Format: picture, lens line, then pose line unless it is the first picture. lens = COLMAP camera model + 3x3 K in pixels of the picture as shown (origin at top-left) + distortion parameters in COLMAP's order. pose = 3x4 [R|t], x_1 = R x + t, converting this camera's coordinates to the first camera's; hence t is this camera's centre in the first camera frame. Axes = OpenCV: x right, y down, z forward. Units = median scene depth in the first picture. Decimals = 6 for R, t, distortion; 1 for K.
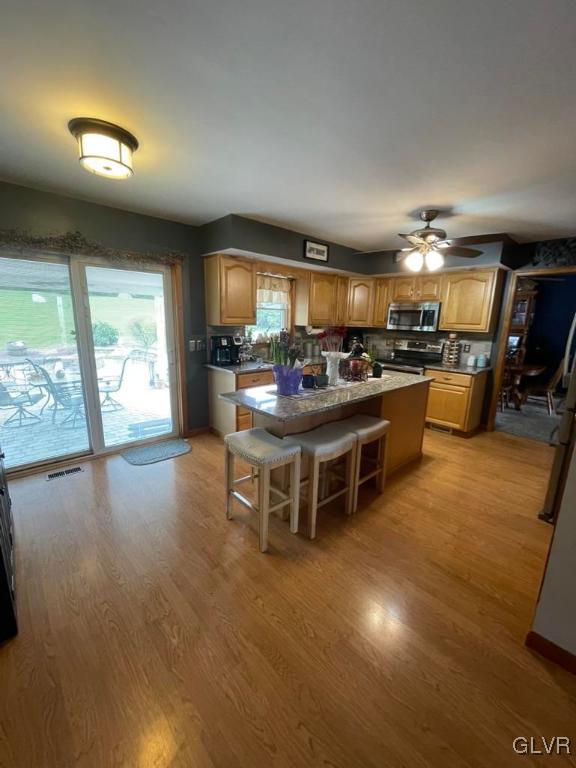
lens RADIAL K [[309.6, 0, 285.4], [0, 309.6, 386.1], [0, 0, 1]] dist [-0.001909, -0.001322]
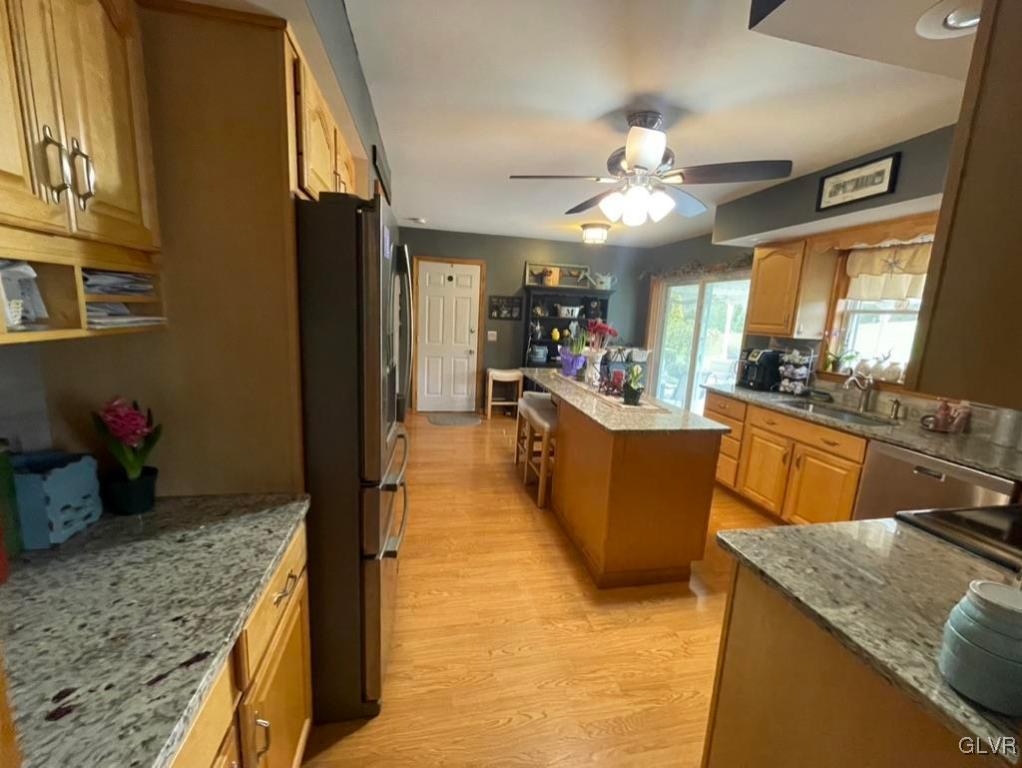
lens RADIAL K [[412.1, 0, 512.7], [0, 412.1, 384.4], [0, 0, 1]] dist [0.001086, -0.001493]
pose [[-0.518226, 0.103435, -0.848966, 1.098014], [-0.236453, 0.936639, 0.258452, -0.225615], [0.821907, 0.334678, -0.460933, 1.139178]]
